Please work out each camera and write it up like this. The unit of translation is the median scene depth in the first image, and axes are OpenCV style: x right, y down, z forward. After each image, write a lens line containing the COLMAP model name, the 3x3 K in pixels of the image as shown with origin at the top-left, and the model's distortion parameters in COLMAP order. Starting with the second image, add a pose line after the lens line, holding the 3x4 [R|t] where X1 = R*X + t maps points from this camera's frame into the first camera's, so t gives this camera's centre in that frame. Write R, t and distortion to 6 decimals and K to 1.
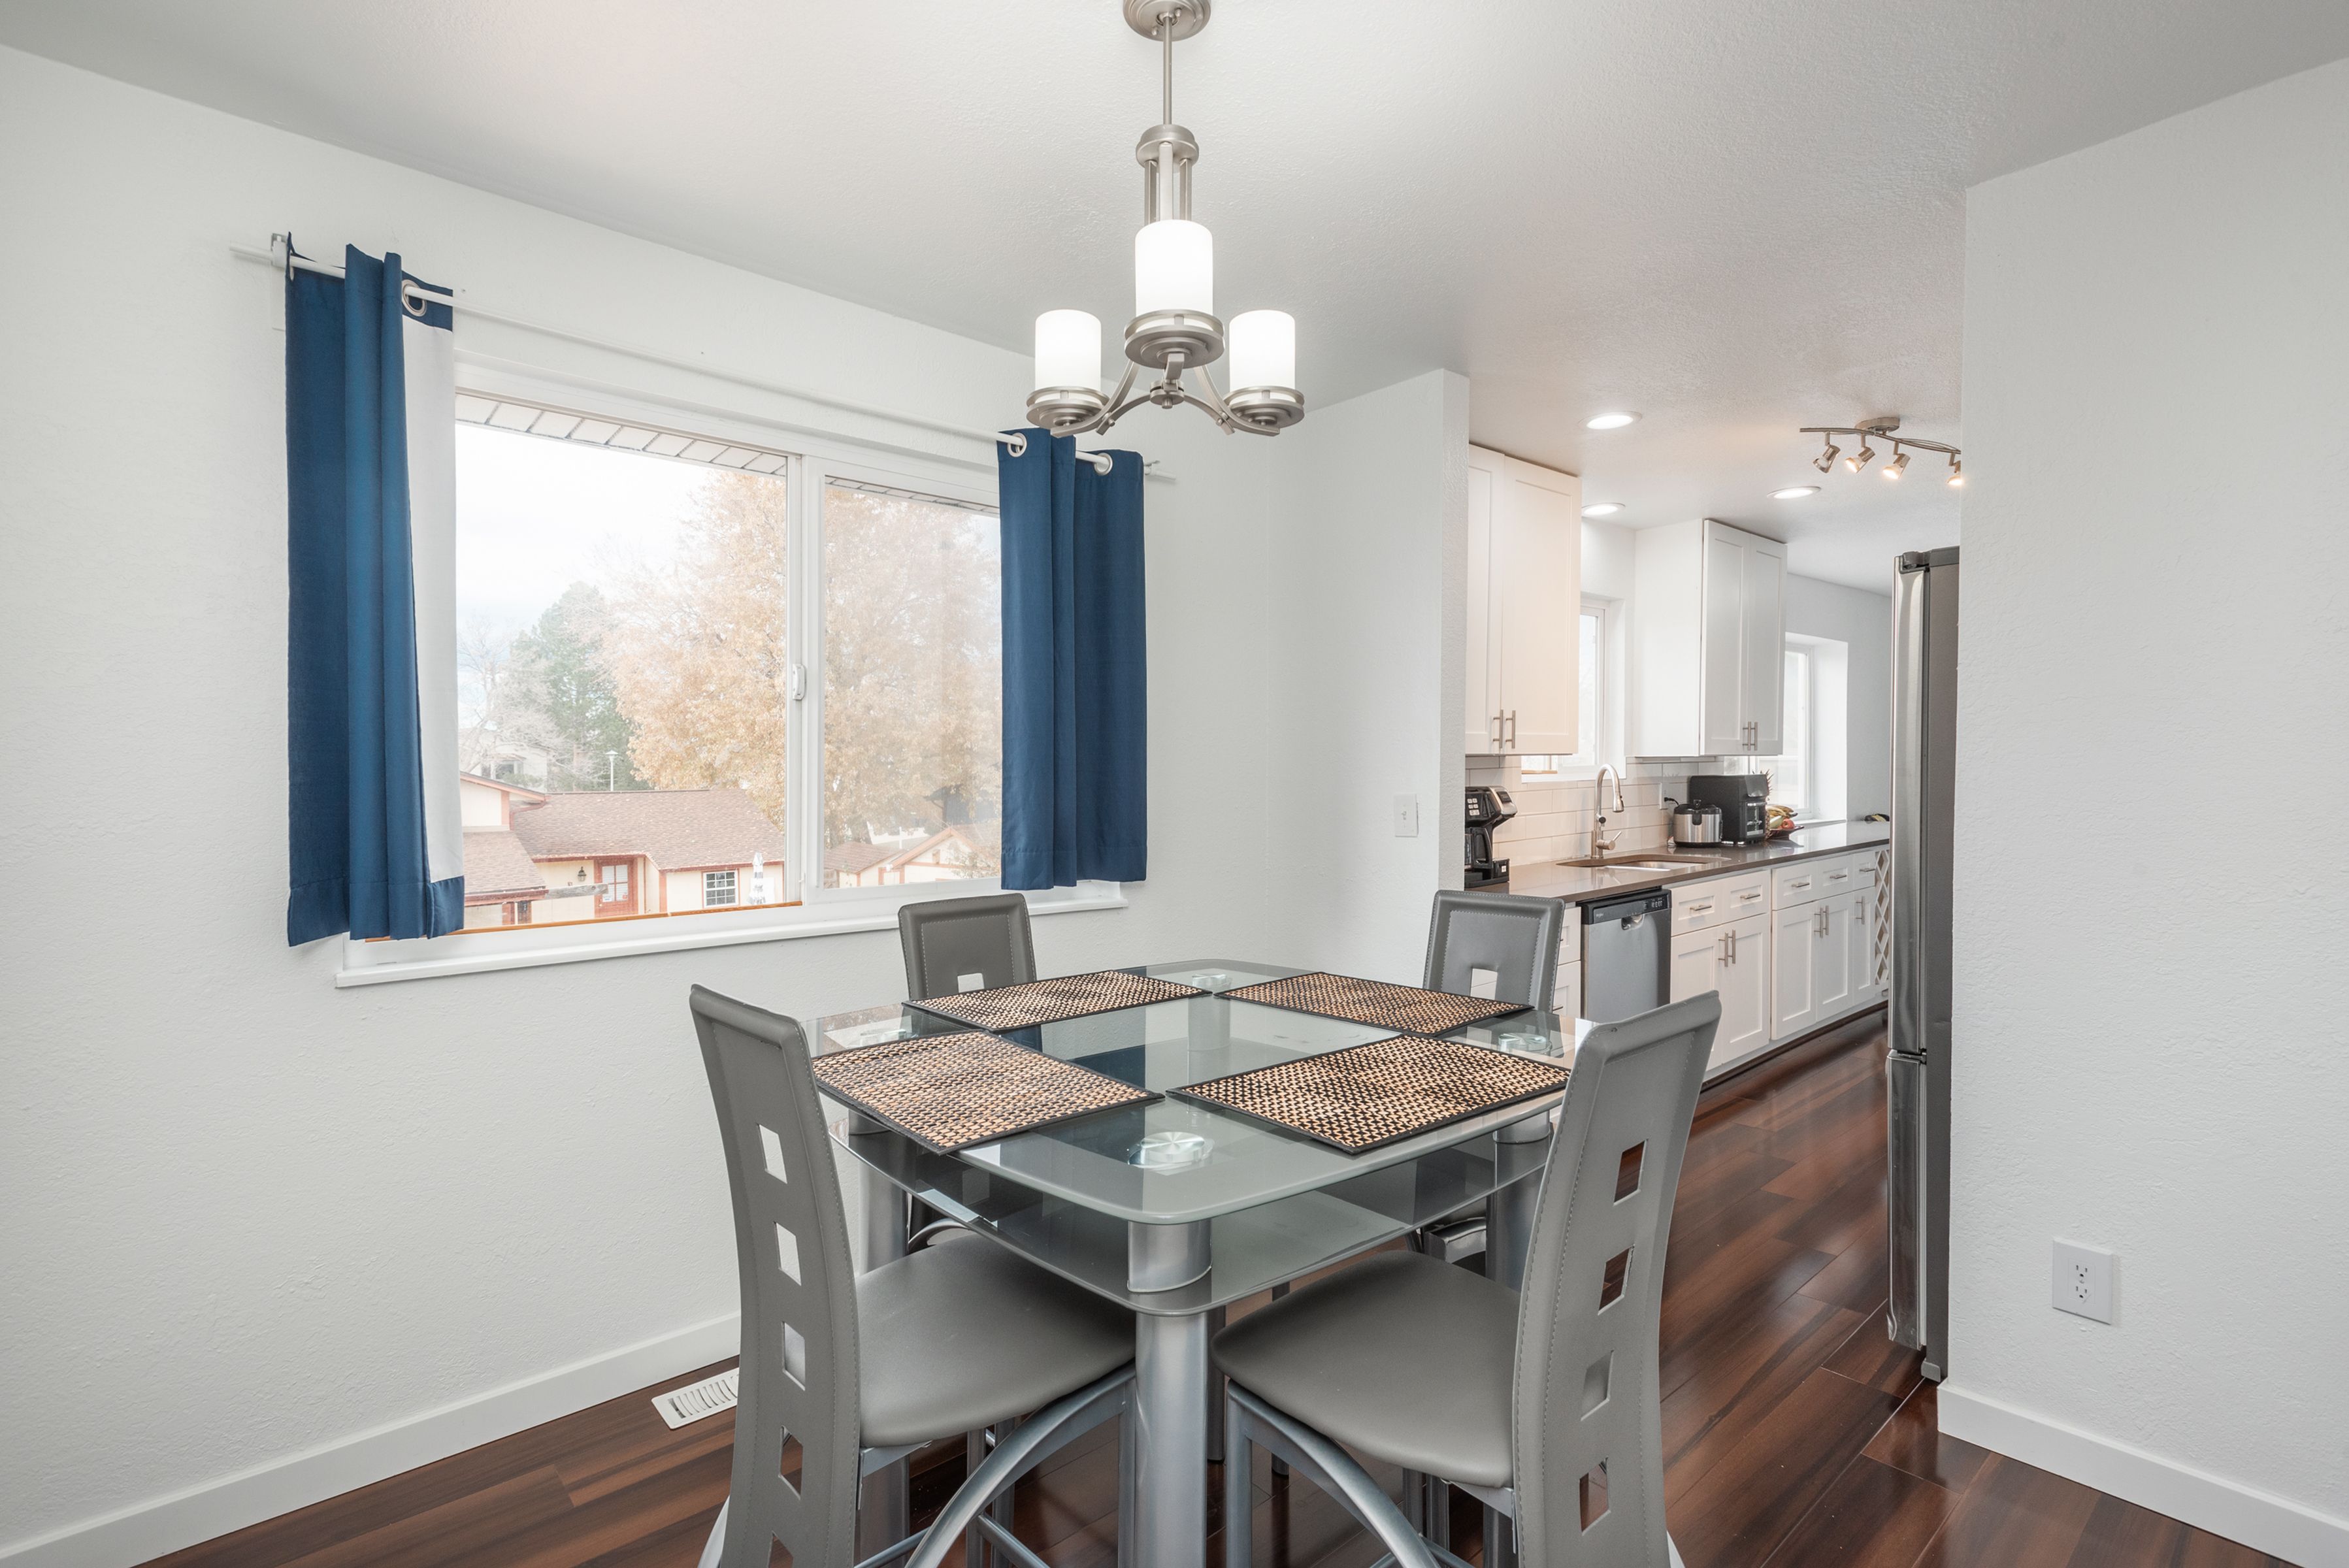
lens RADIAL K [[1104.9, 0, 1183.7], [0, 1104.9, 775.3], [0, 0, 1]] dist [0.001003, 0.000140]
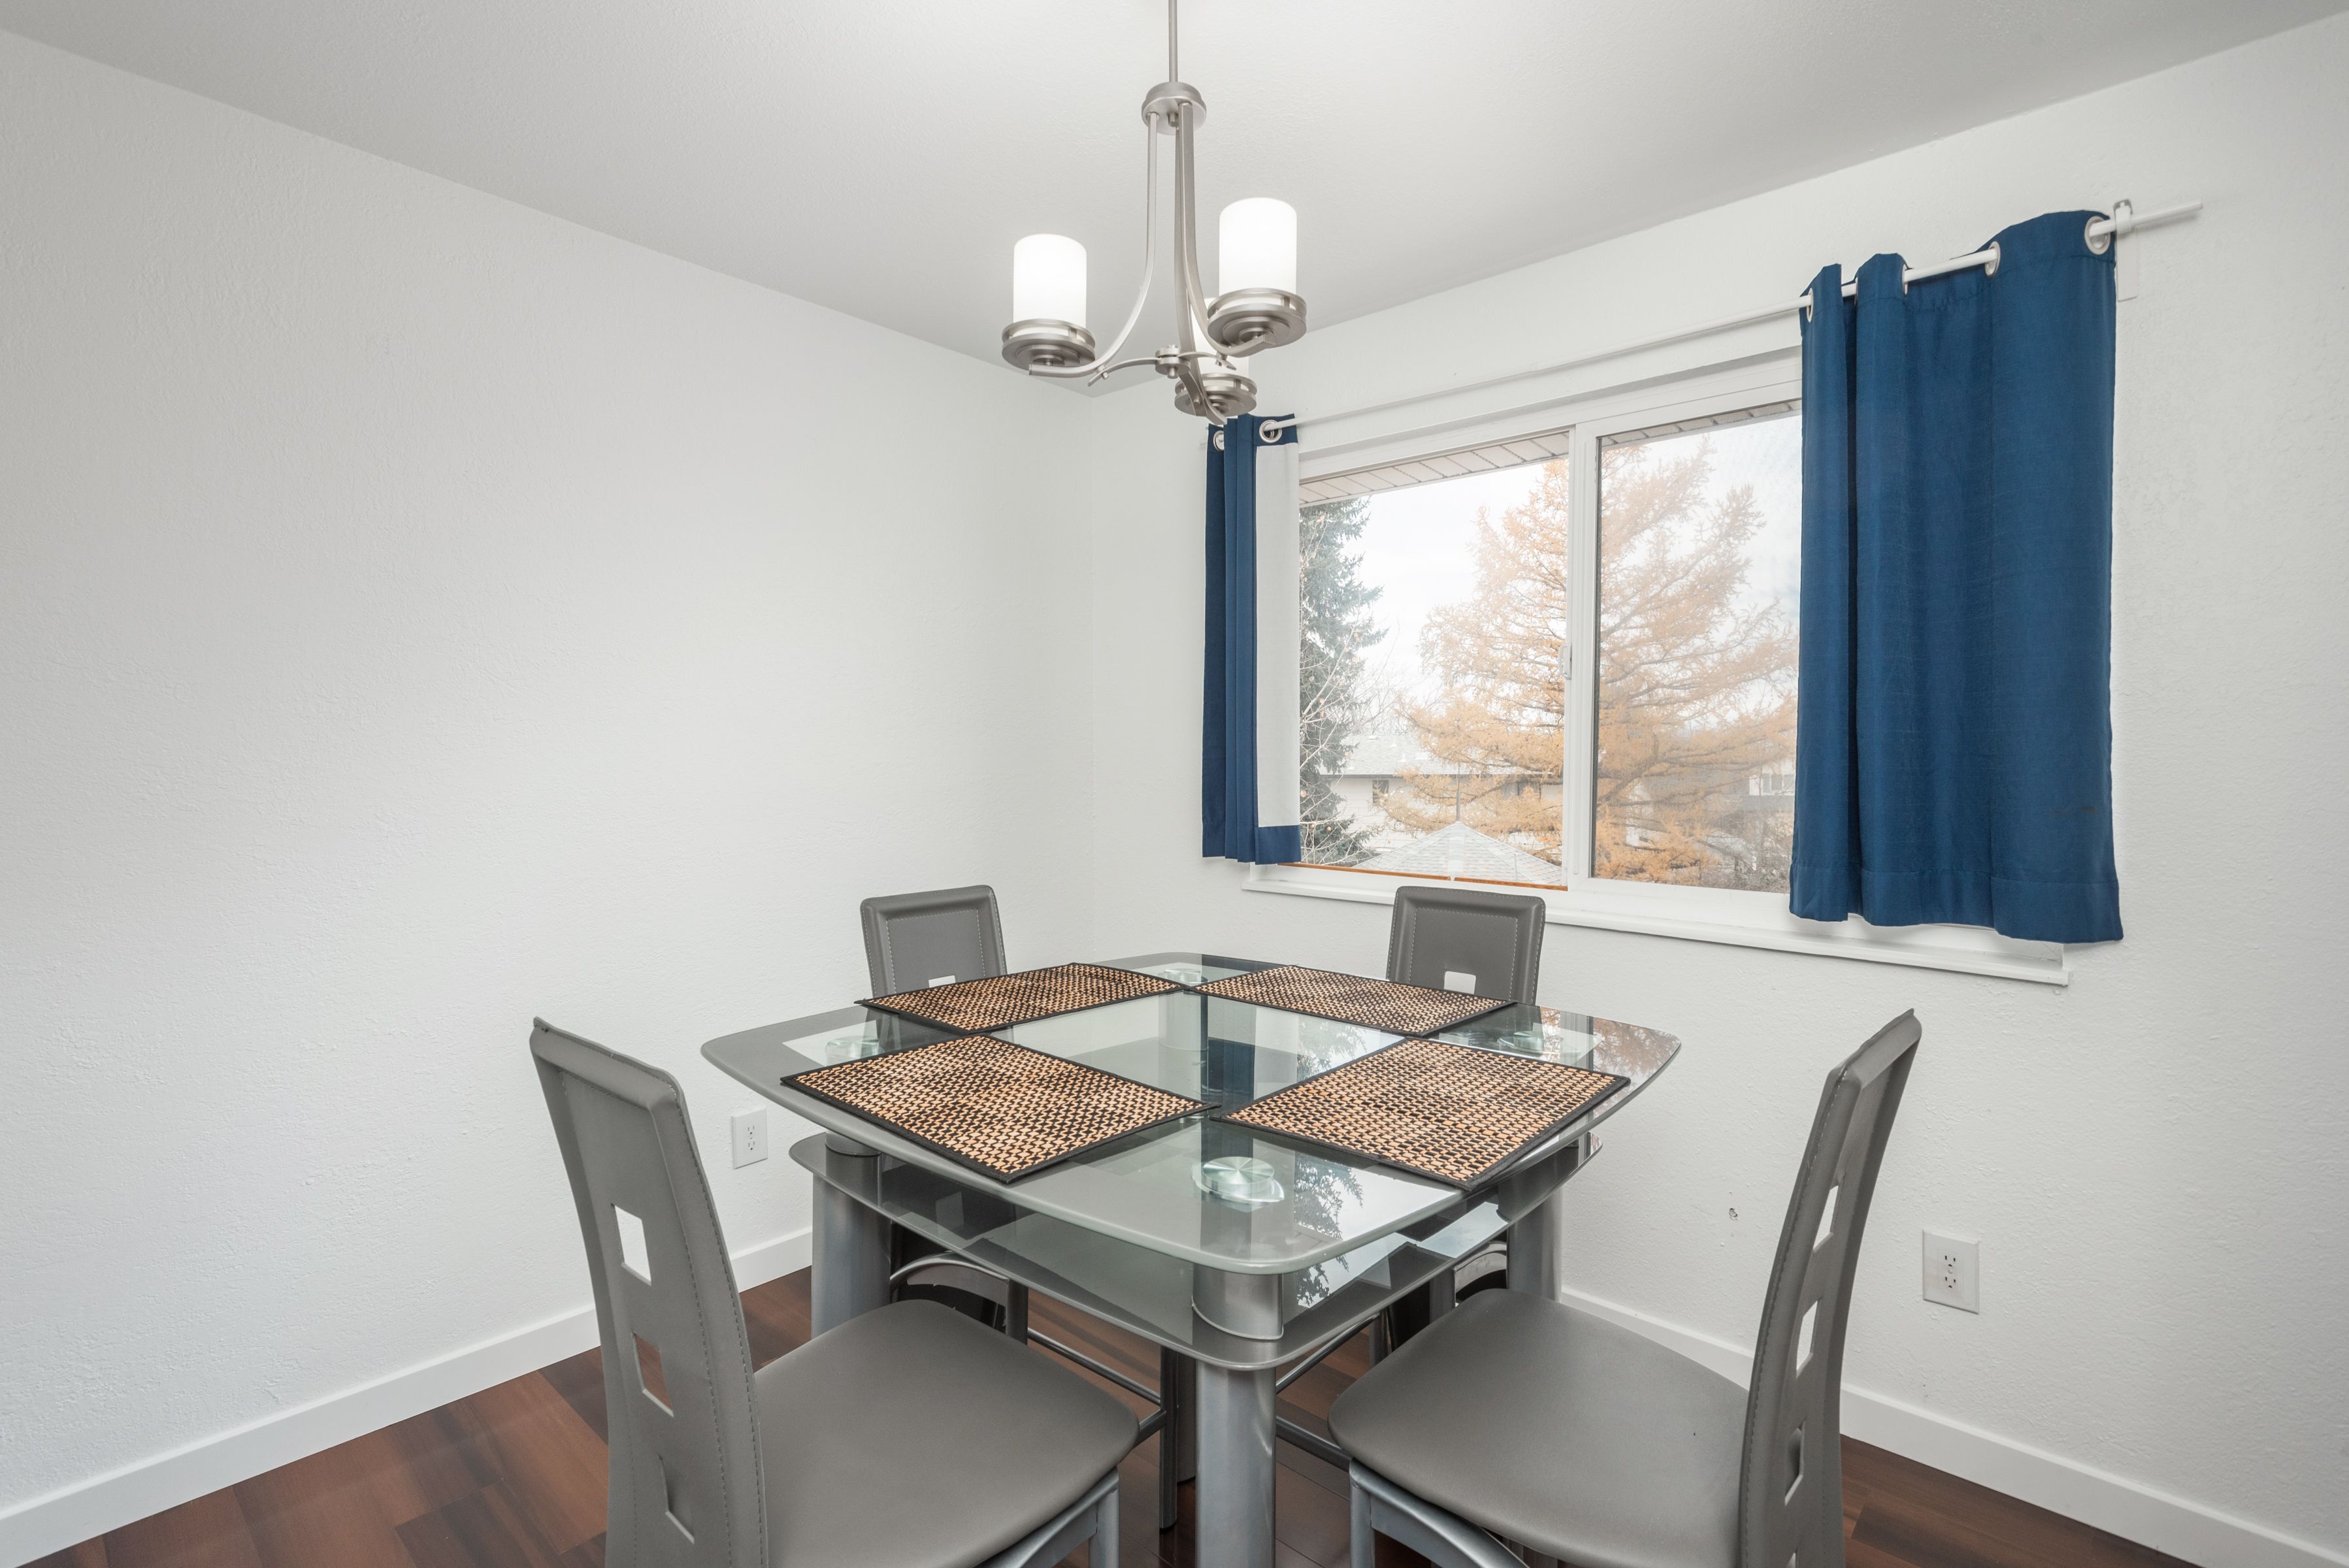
lens RADIAL K [[1104.9, 0, 1183.7], [0, 1104.9, 775.3], [0, 0, 1]] dist [0.001003, 0.000140]
pose [[0.104573, 0.019365, -0.994329, 0.753457], [-0.007246, 0.999799, 0.018709, 0.000384], [0.994491, 0.005248, 0.104692, 0.720574]]
